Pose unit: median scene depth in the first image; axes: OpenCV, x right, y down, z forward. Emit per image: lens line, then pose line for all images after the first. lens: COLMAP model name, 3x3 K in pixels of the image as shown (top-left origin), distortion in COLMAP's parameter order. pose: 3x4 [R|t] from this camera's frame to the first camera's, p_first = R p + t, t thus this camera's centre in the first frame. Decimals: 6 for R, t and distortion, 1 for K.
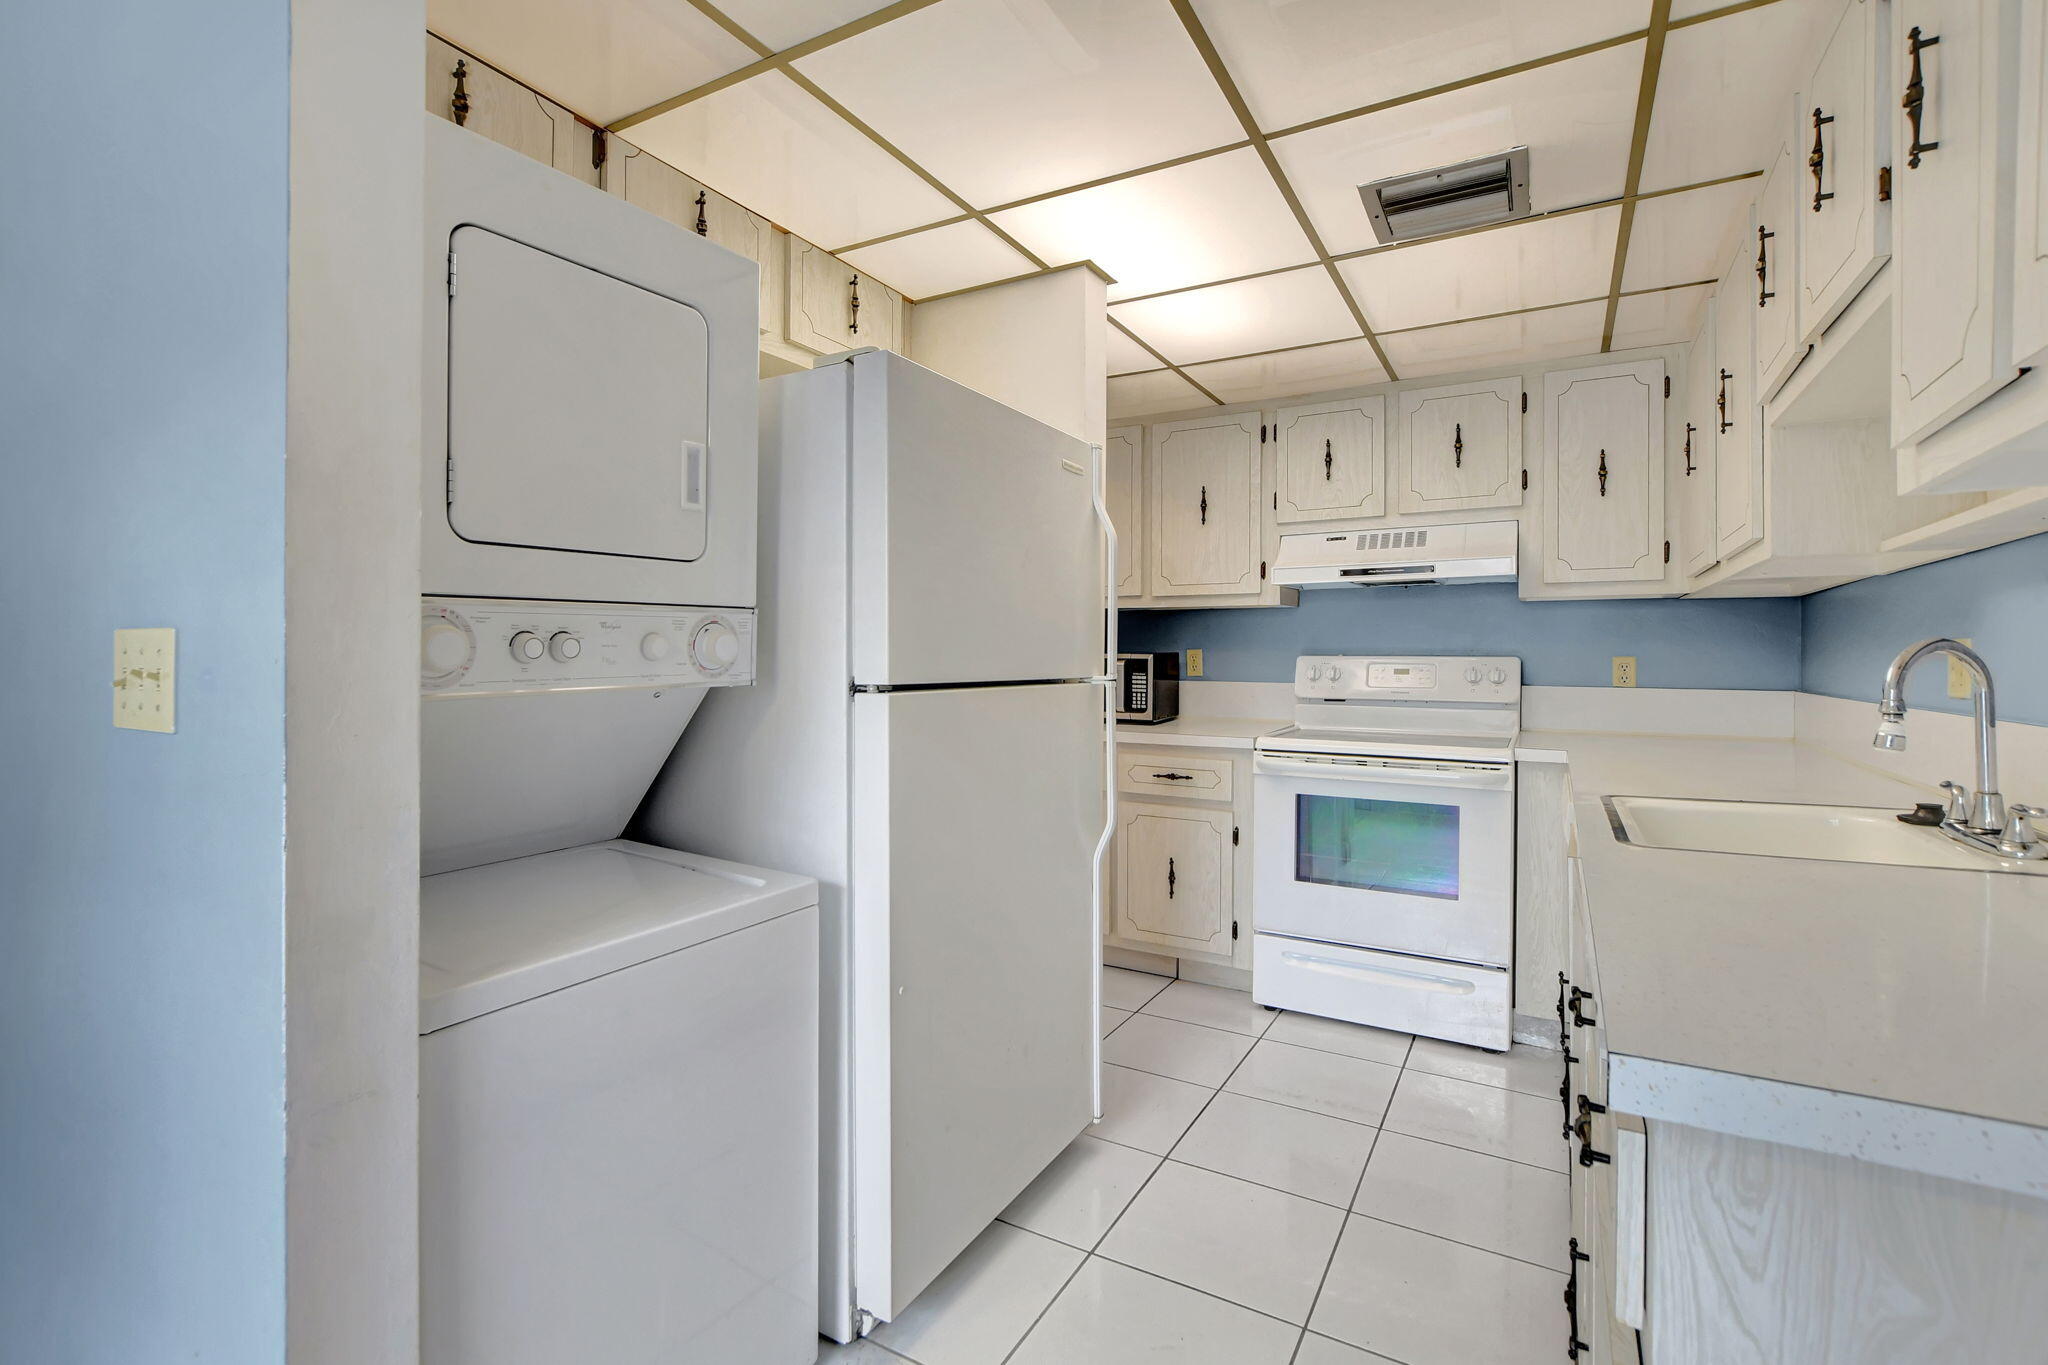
lens RADIAL K [[917.0, 0, 1022.7], [0, 917.0, 629.9], [0, 0, 1]] dist [-0.002507, -0.000535]
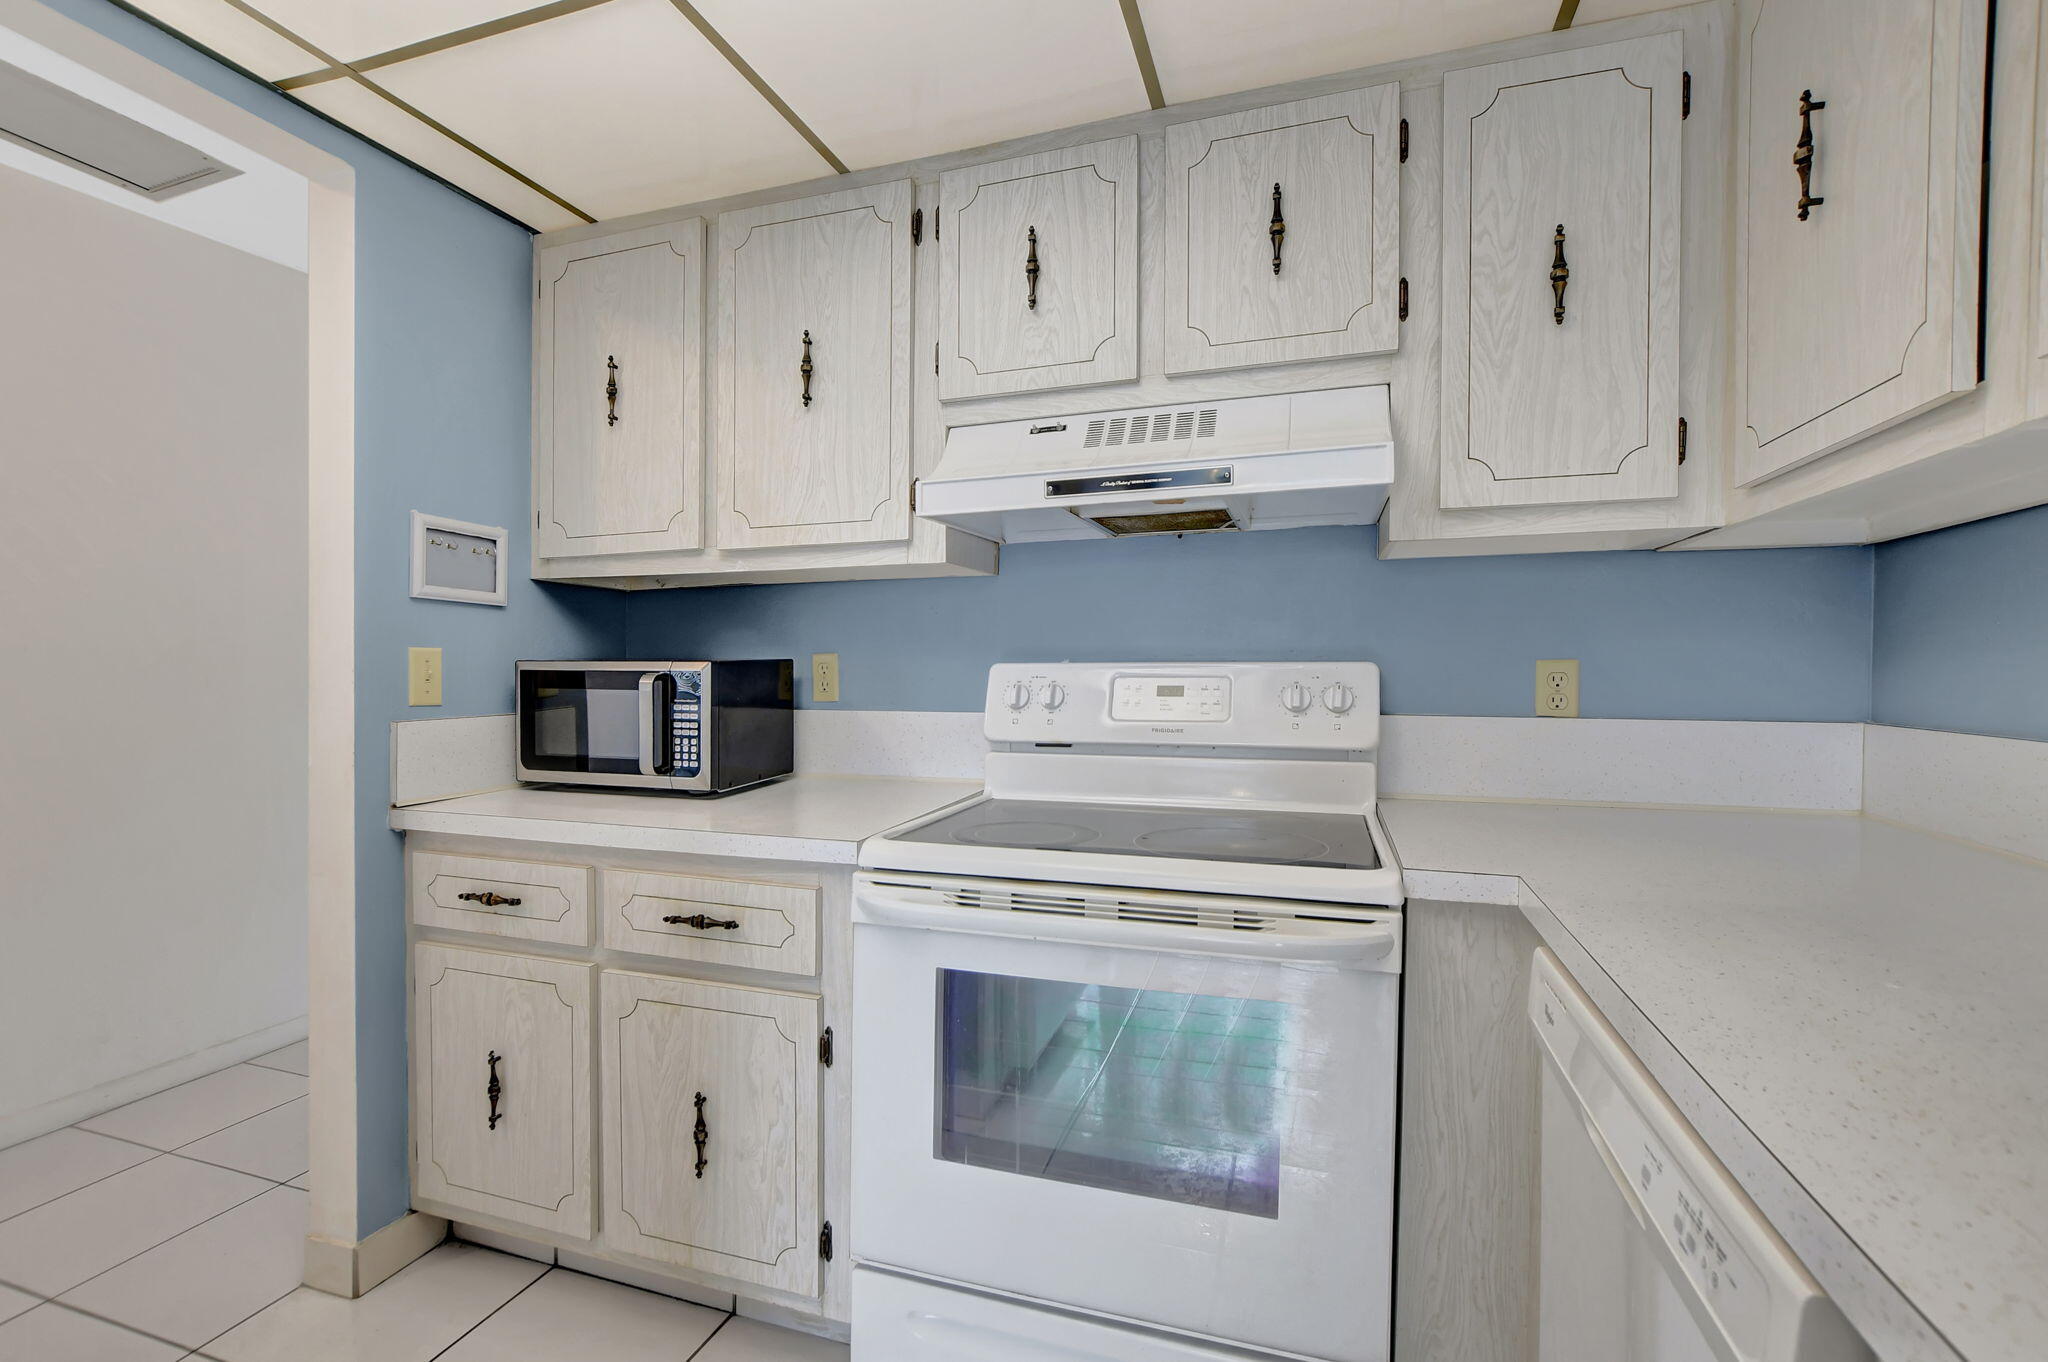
lens RADIAL K [[917.0, 0, 1017.3], [0, 917.0, 683.6], [0, 0, 1]] dist [-0.002507, -0.000535]
pose [[0.980474, -0.008913, 0.196445, 0.234961], [0.000899, 0.999165, 0.040847, 0.020695], [-0.196645, -0.039873, 0.979664, 0.525363]]
